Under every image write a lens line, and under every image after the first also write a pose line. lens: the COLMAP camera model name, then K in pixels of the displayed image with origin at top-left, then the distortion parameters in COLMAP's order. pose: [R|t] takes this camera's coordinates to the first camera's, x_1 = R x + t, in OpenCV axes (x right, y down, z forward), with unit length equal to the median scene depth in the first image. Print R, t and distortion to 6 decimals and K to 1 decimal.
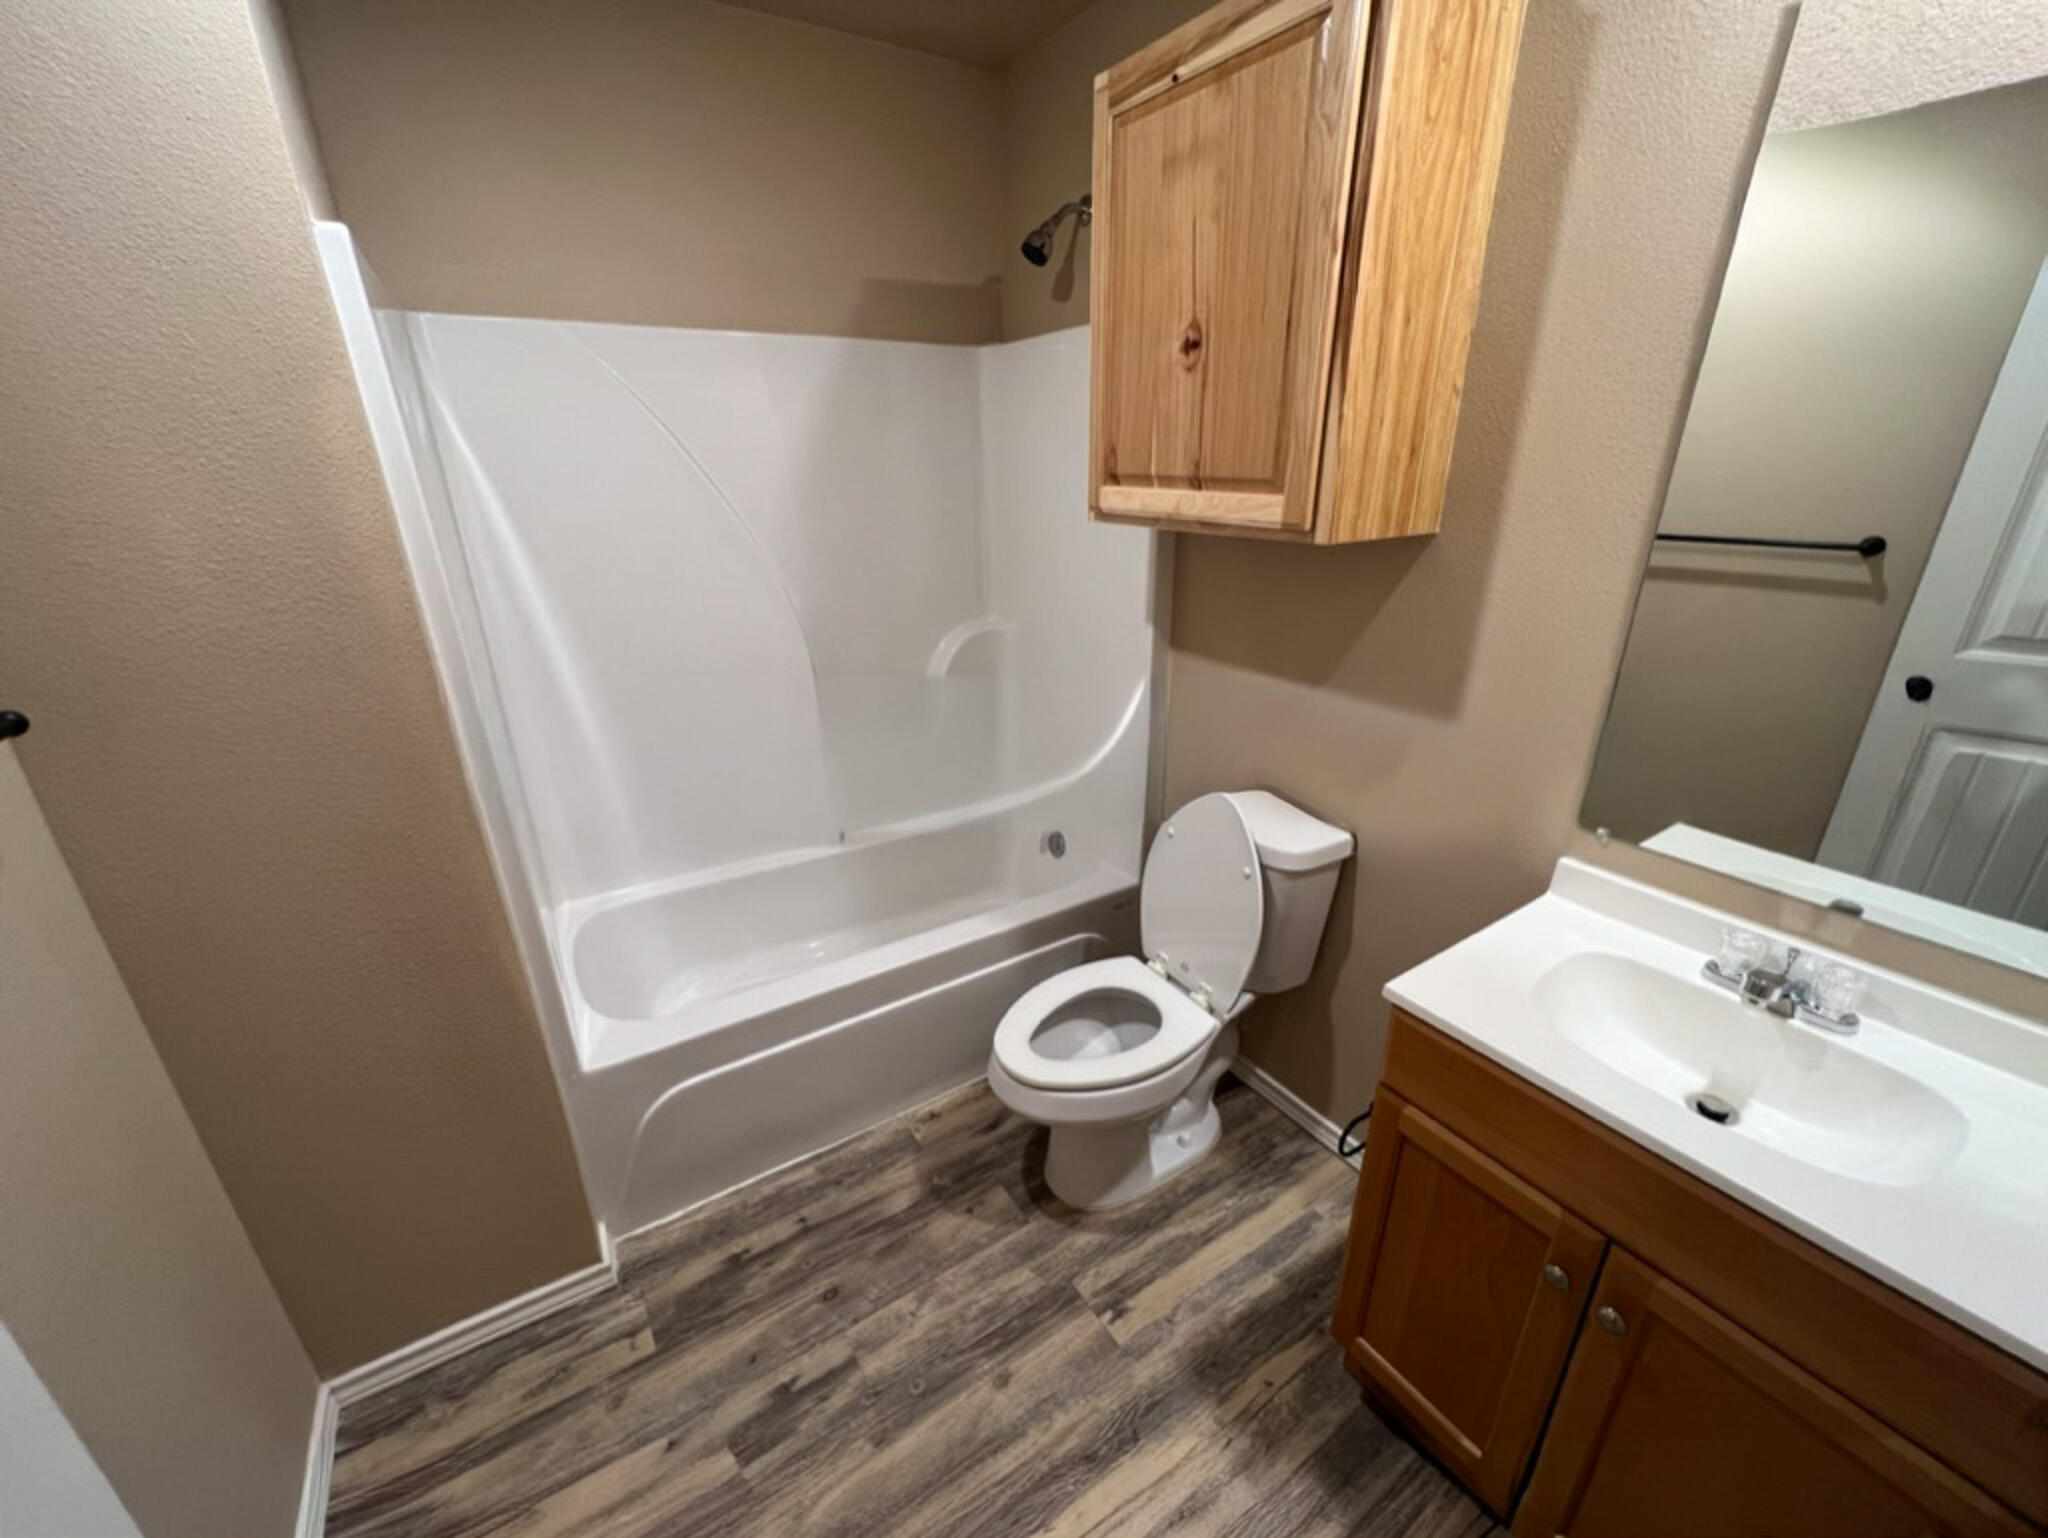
lens RADIAL K [[821.4, 0, 1028.8], [0, 821.4, 769.8], [0, 0, 1]] dist [0.000108, 0.000412]
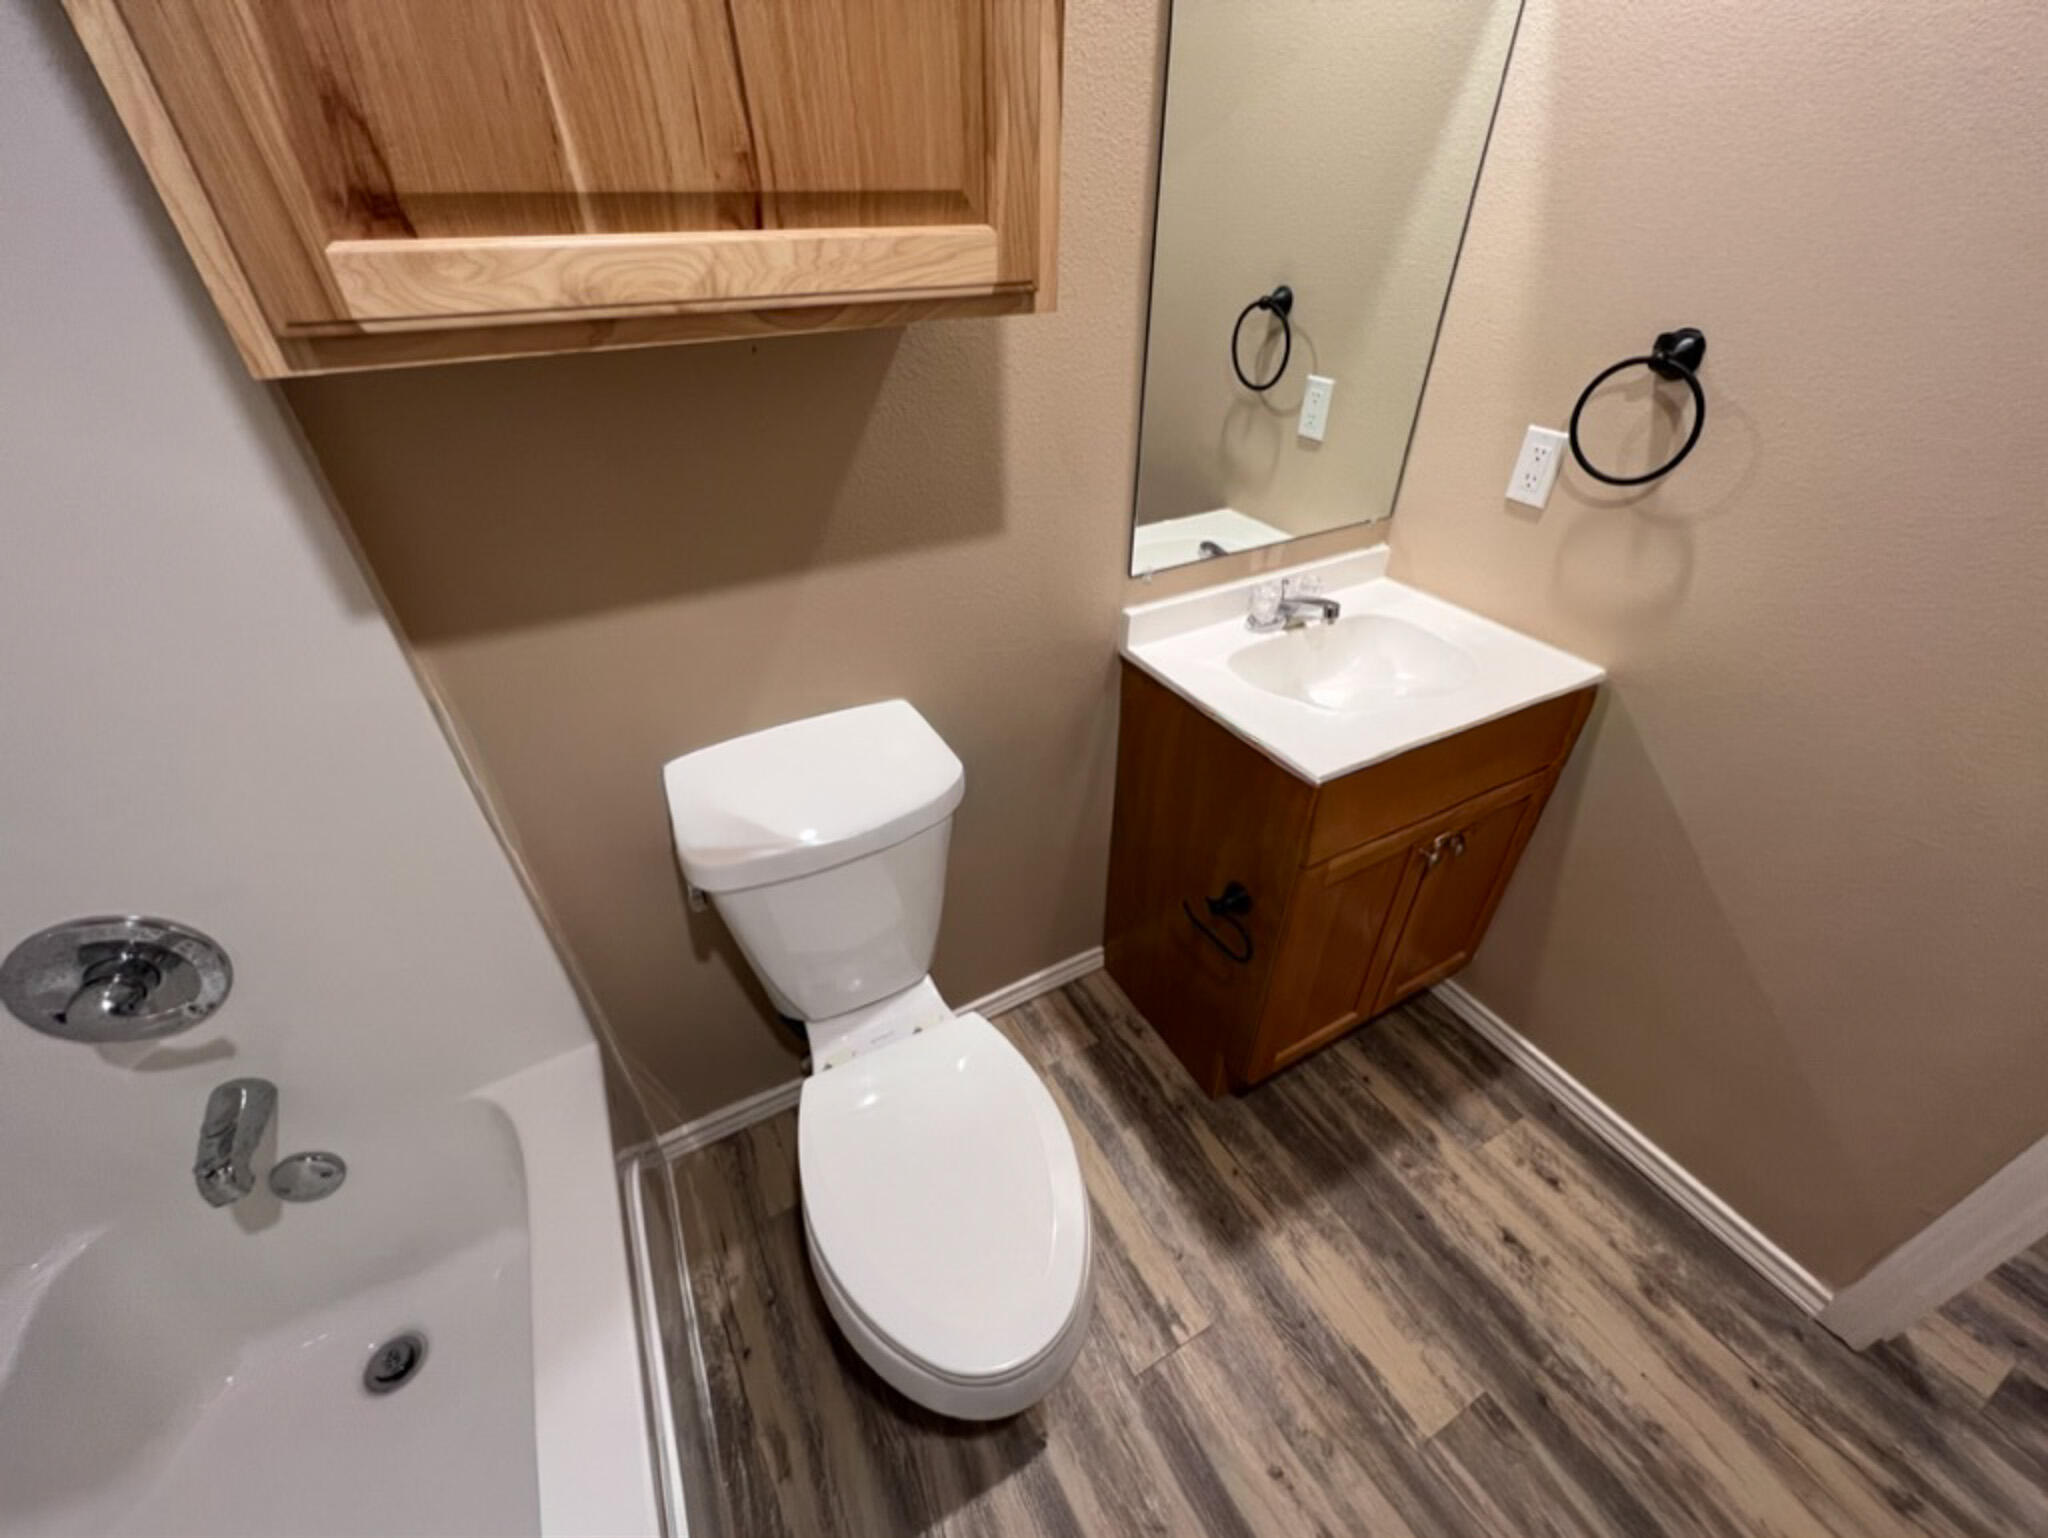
lens RADIAL K [[821.4, 0, 1028.8], [0, 821.4, 769.8], [0, 0, 1]] dist [0.000108, 0.000412]
pose [[0.085498, -0.575673, 0.813197, -0.290029], [0.363335, 0.777996, 0.512553, -0.290356], [-0.927727, 0.251641, 0.275680, 0.825161]]
